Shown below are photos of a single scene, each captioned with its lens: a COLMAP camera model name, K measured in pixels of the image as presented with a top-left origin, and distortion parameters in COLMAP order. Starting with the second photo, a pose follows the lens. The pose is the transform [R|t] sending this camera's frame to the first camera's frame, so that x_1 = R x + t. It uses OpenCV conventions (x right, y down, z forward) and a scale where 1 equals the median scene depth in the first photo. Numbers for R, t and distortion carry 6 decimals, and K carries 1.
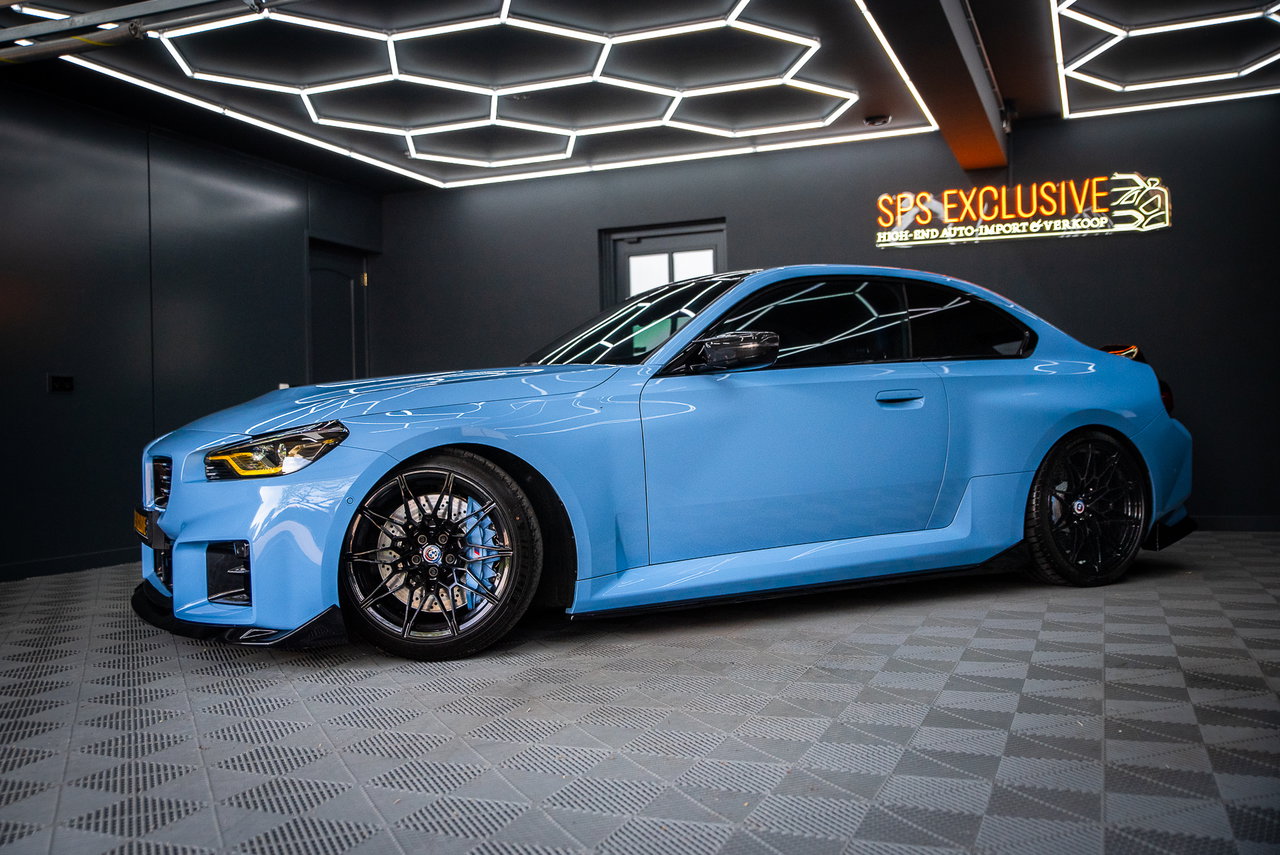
lens RADIAL K [[1200.3, 0, 640.3], [0, 1200.3, 425.3], [0, 0, 1]] dist [0.031409, 0.000000]
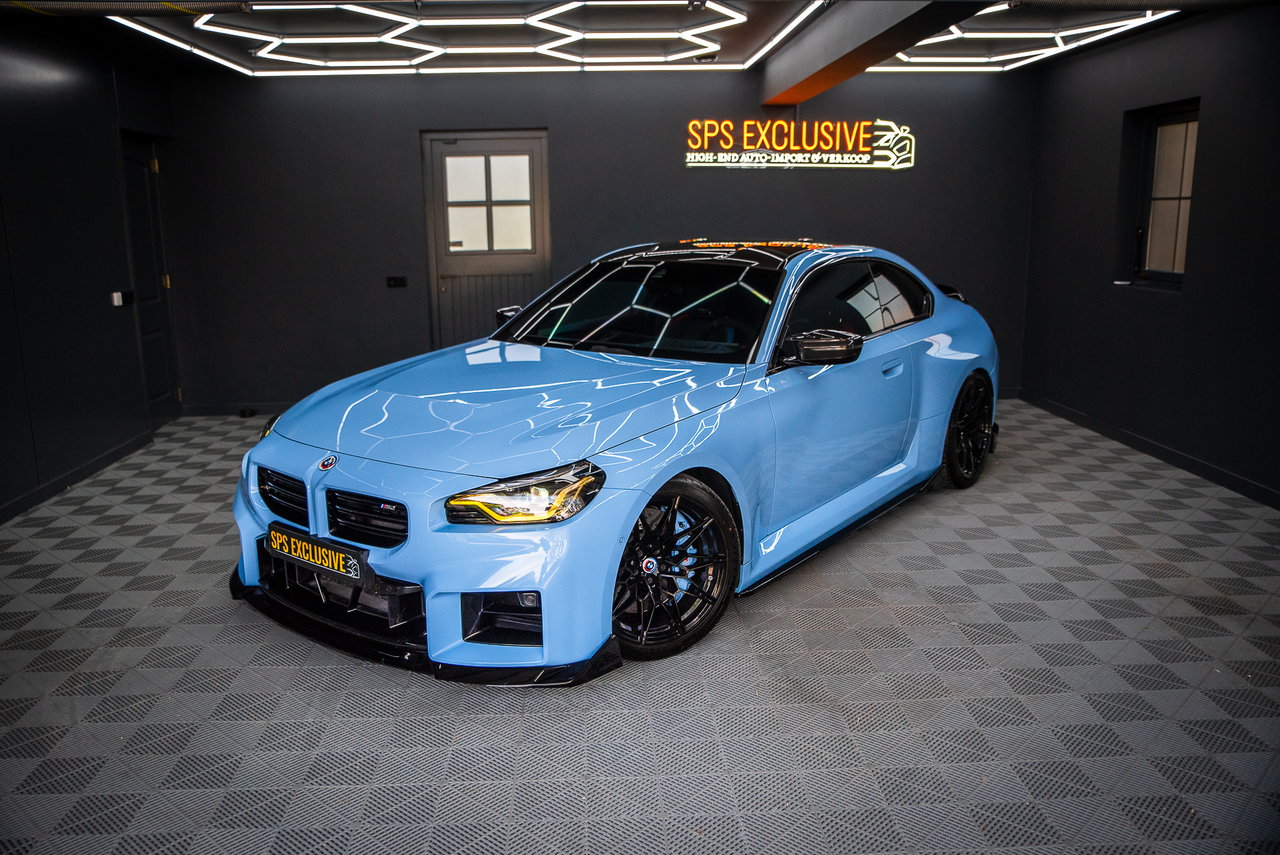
lens RADIAL K [[1051.9, 0, 631.8], [0, 1051.9, 430.6], [0, 0, 1]] dist [-0.067535, 0.115239]
pose [[0.913214, -0.071165, 0.401217, -0.282449], [-0.011399, 0.979784, 0.199732, -0.103590], [-0.407320, -0.186972, 0.893942, 0.080830]]
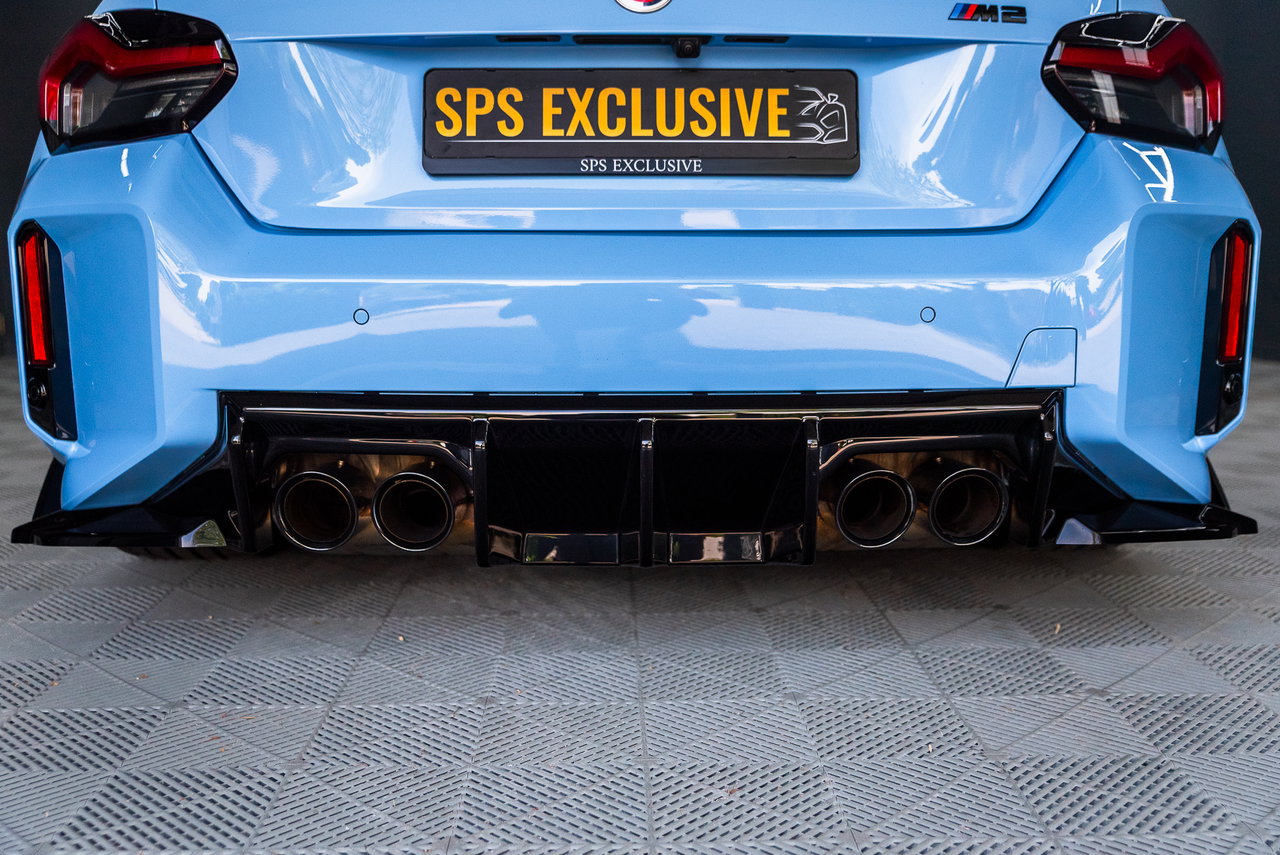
lens RADIAL K [[1269.5, 0, 639.0], [0, 1269.5, 433.0], [0, 0, 1]] dist [0.002679, 0.000000]
pose [[0.920623, -0.032876, 0.389066, -0.211223], [-0.020343, 0.991057, 0.131882, 0.024560], [-0.389922, -0.129328, 0.911721, 0.206764]]
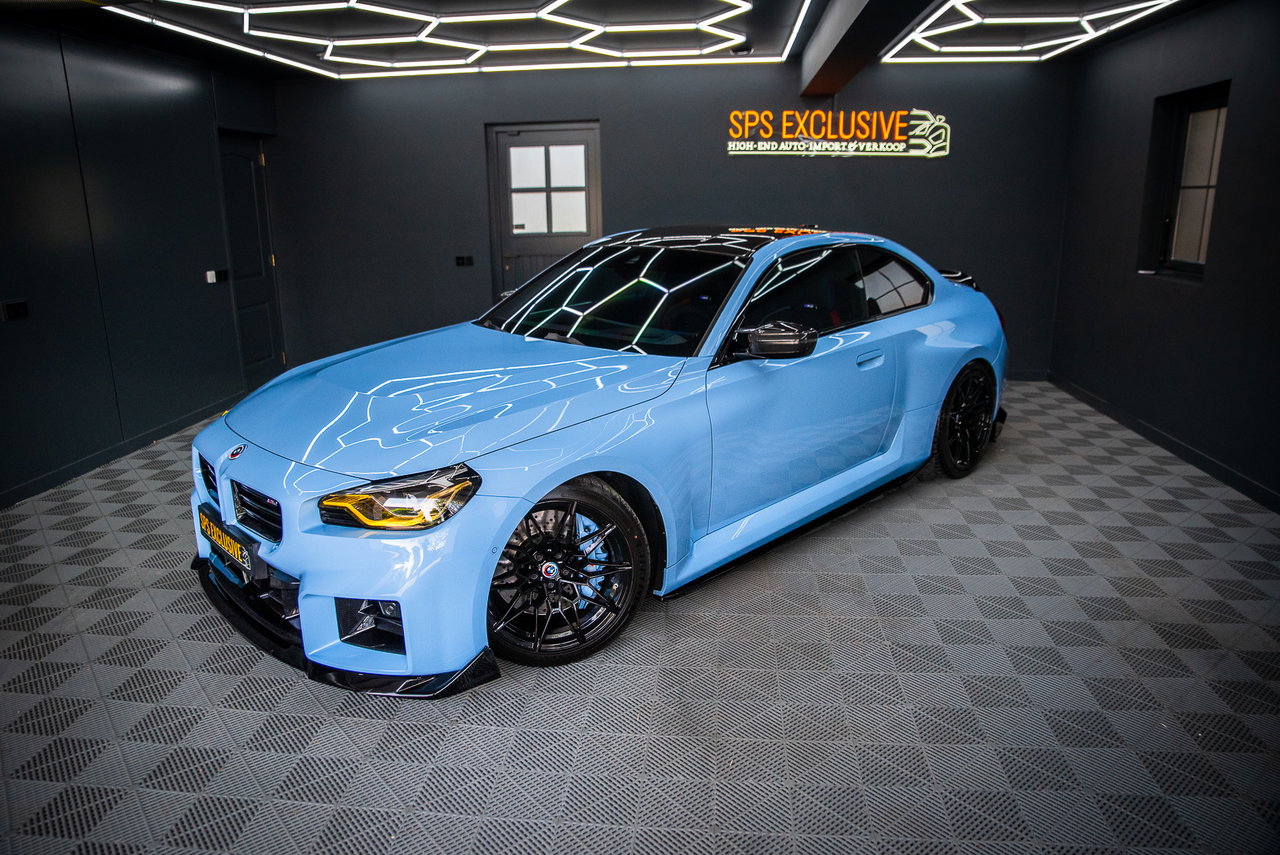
lens RADIAL K [[874.8, 0, 638.2], [0, 874.8, 421.1], [0, 0, 1]] dist [-0.093284, 0.059222]
pose [[0.962176, -0.057294, 0.266336, -0.147227], [-0.010590, 0.969030, 0.246715, -0.105682], [-0.272223, -0.240204, 0.931771, 0.143556]]
